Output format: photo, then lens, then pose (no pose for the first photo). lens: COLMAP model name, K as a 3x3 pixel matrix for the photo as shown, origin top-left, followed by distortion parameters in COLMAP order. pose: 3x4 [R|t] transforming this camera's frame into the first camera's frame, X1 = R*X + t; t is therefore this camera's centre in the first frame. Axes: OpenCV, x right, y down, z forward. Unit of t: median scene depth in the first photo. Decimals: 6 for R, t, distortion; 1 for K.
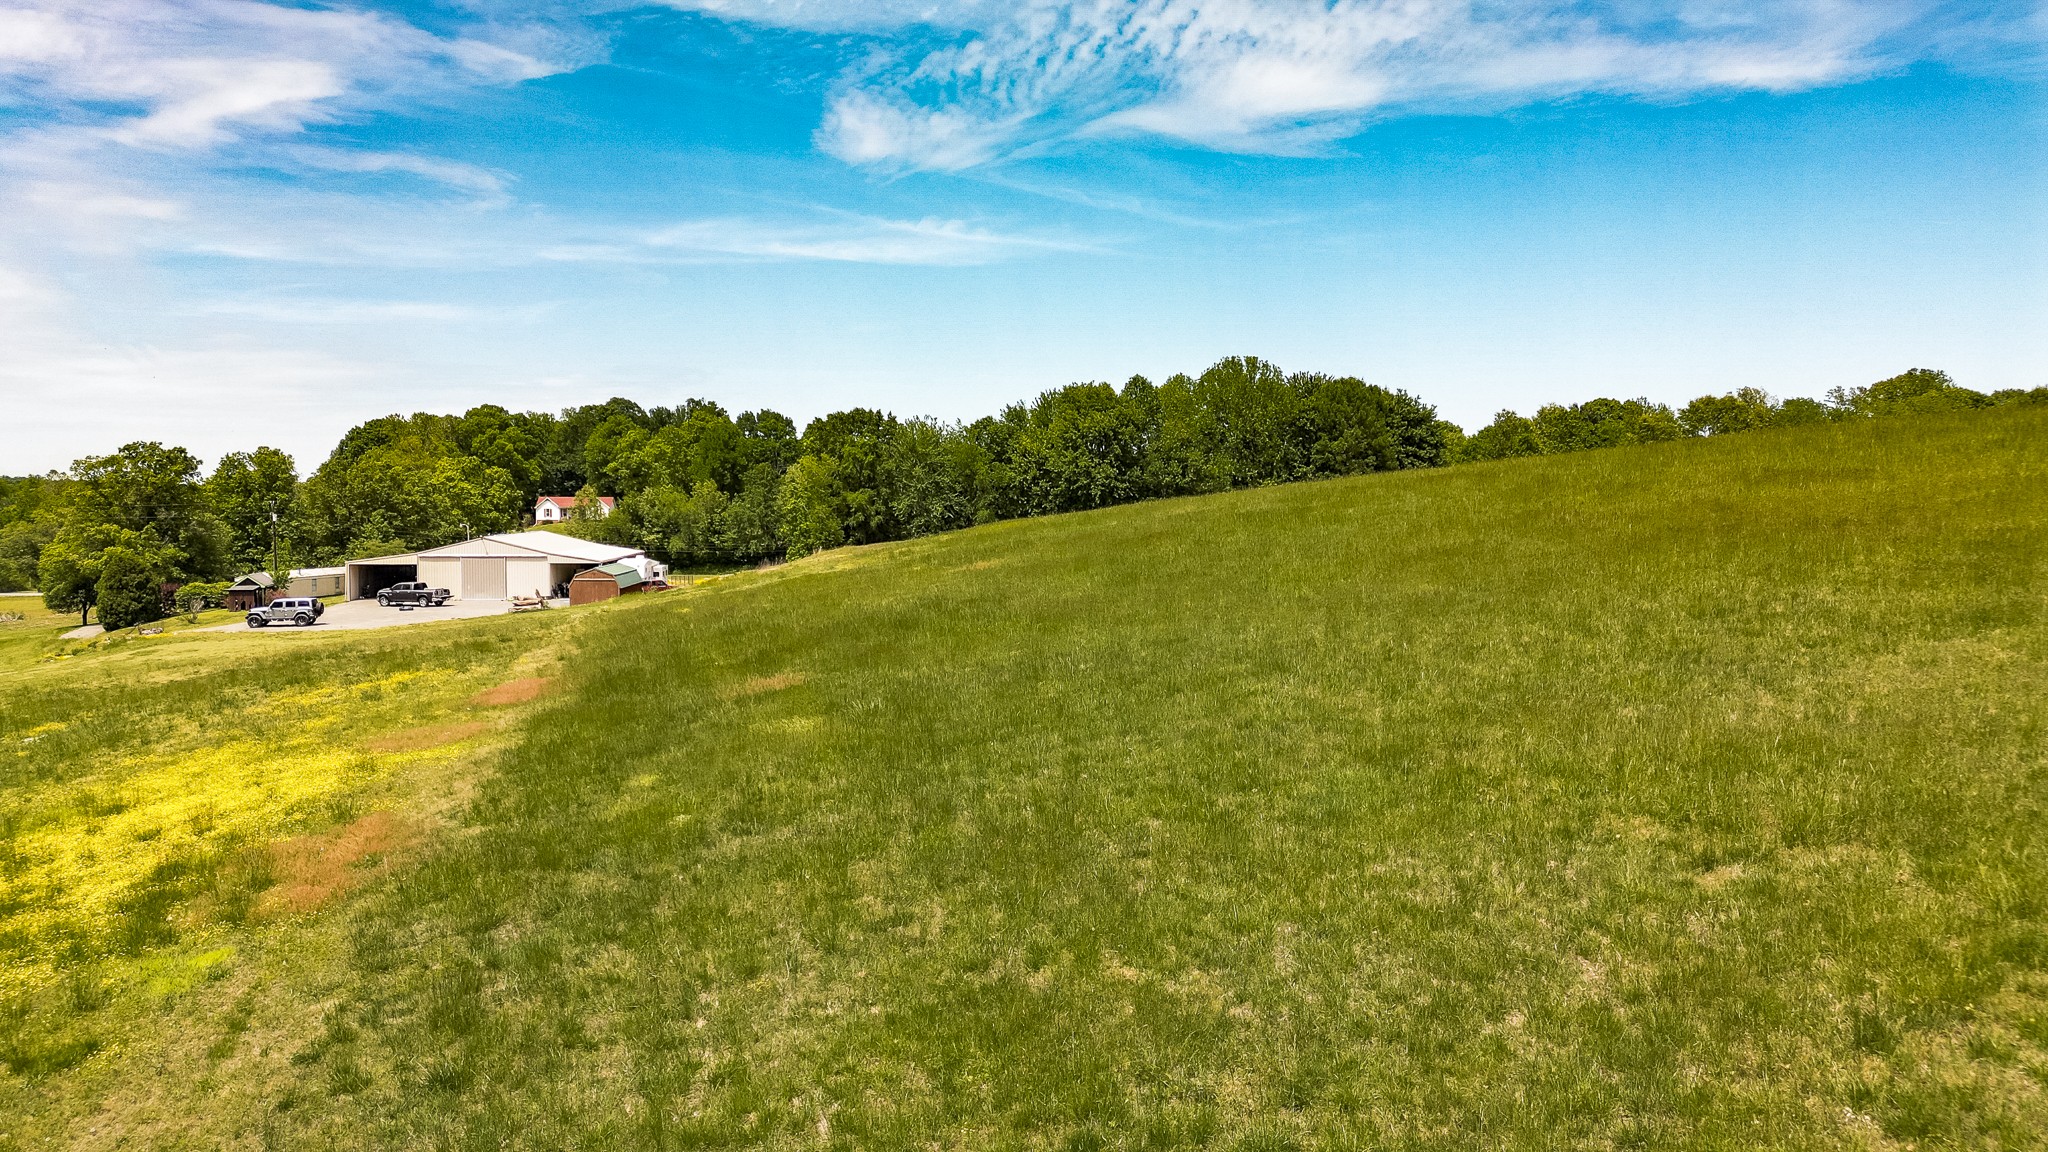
lens RADIAL K [[1427.0, 0, 1038.2], [0, 1427.0, 565.9], [0, 0, 1]] dist [0.070038, -0.065890]
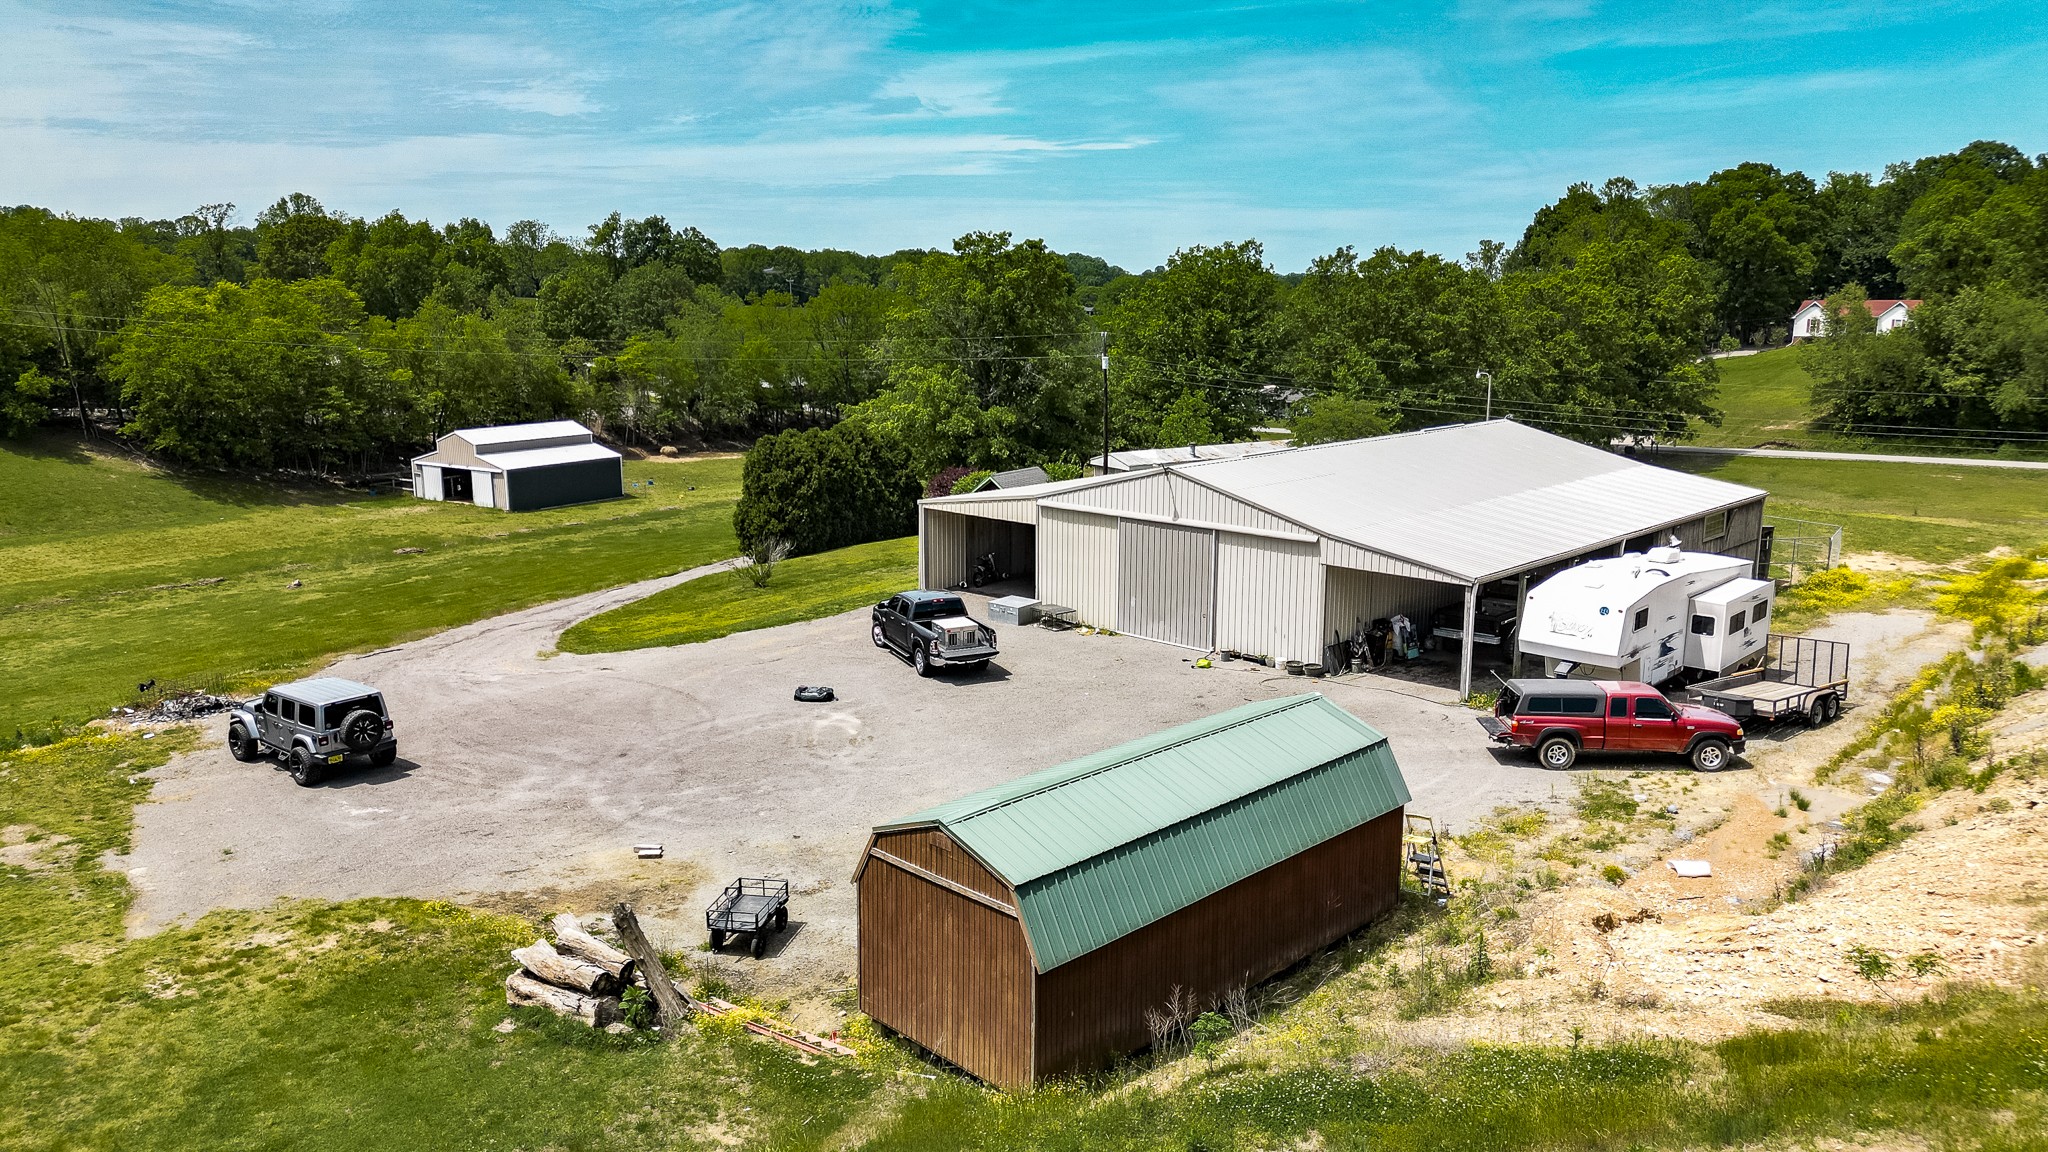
lens RADIAL K [[1427.0, 0, 1013.0], [0, 1427.0, 590.8], [0, 0, 1]] dist [0.070038, -0.065890]
pose [[0.636214, 0.147931, -0.757198, -0.059024], [-0.028638, 0.985297, 0.168432, -0.019504], [0.770981, -0.085475, 0.631096, 0.308553]]
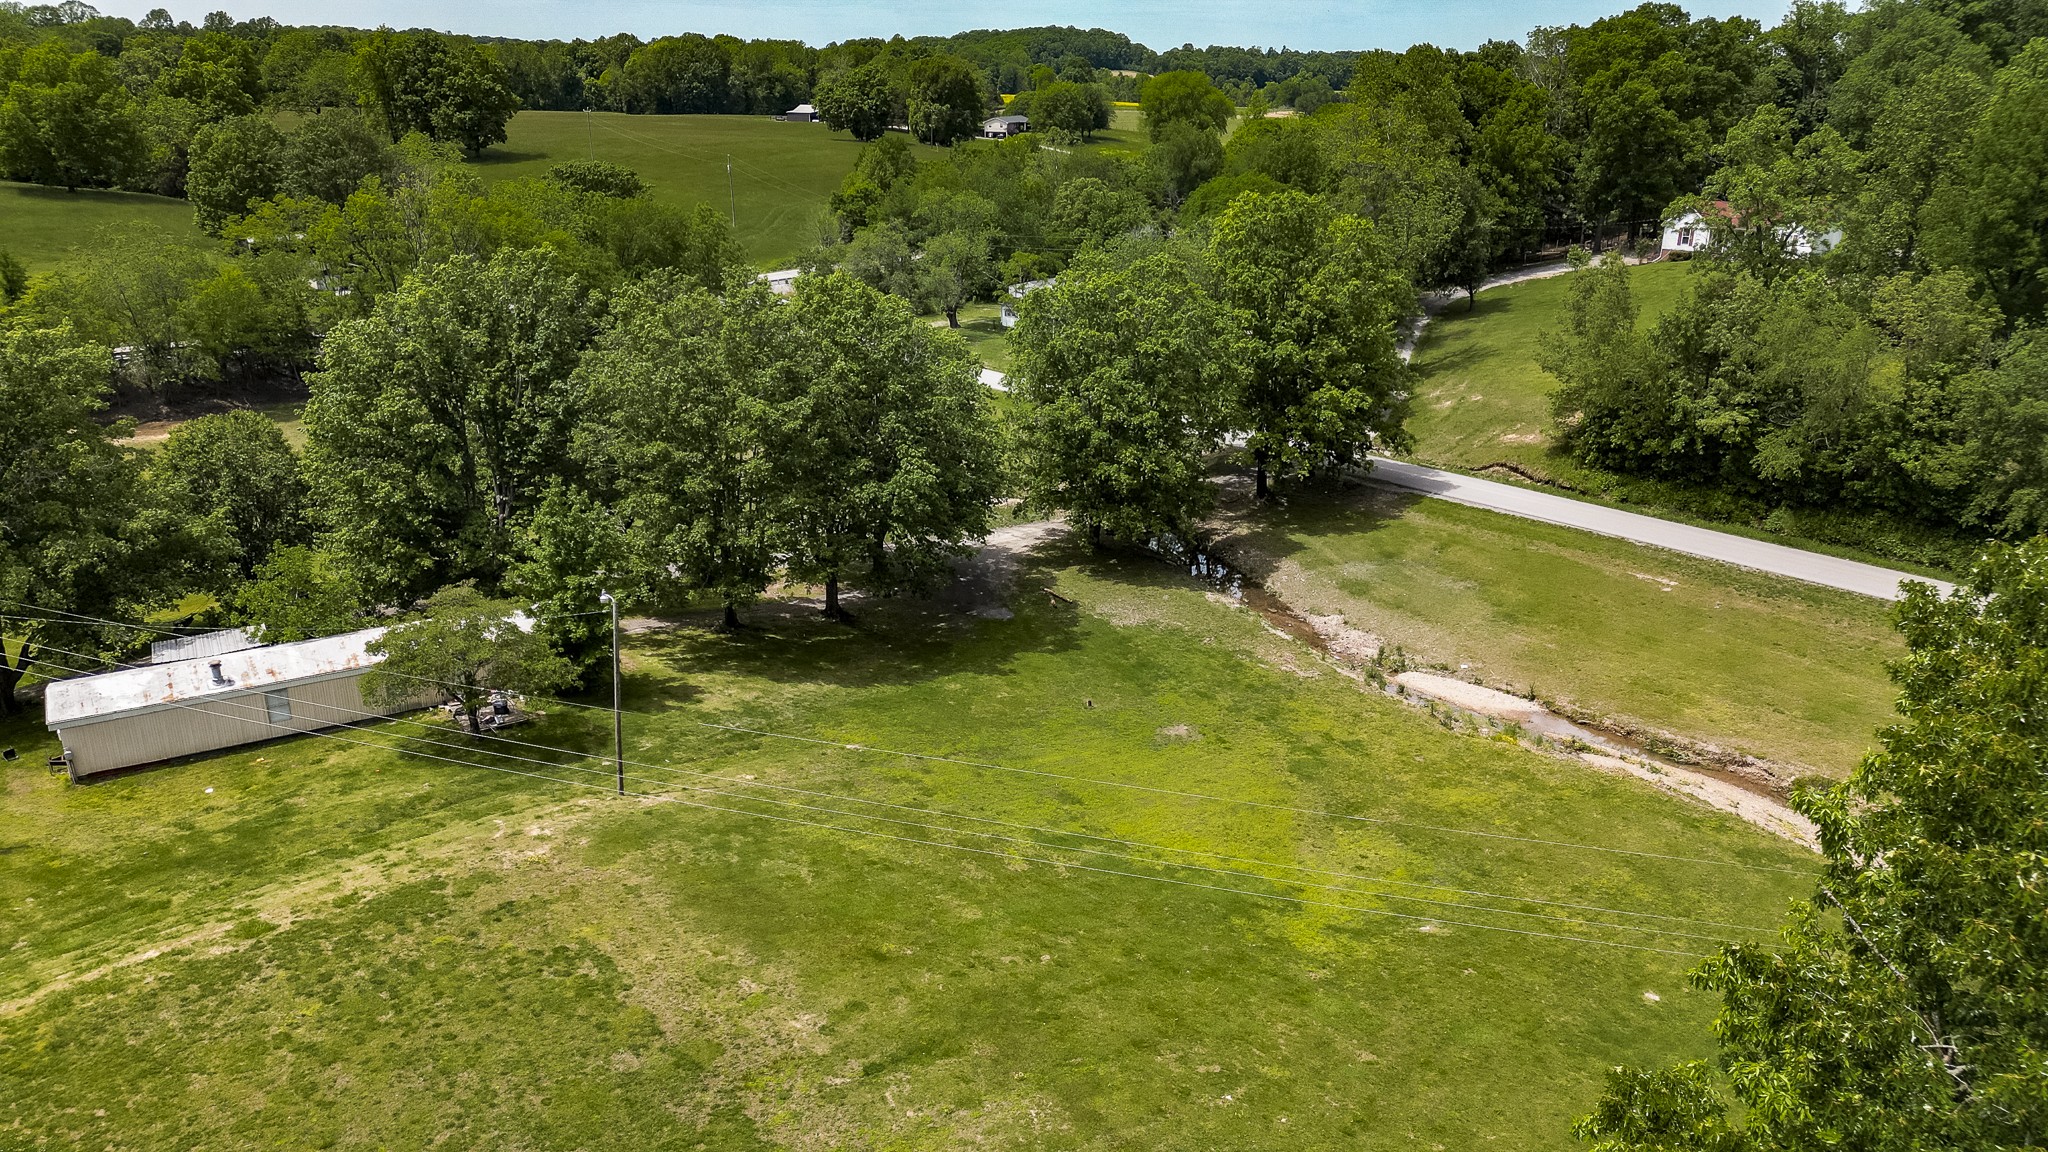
lens RADIAL K [[1427.0, 0, 1010.1], [0, 1427.0, 576.8], [0, 0, 1]] dist [0.070038, -0.065890]
pose [[0.601002, 0.264909, -0.754069, -0.070882], [-0.035222, 0.951335, 0.306138, -0.073160], [0.798471, -0.157430, 0.581085, 0.514337]]
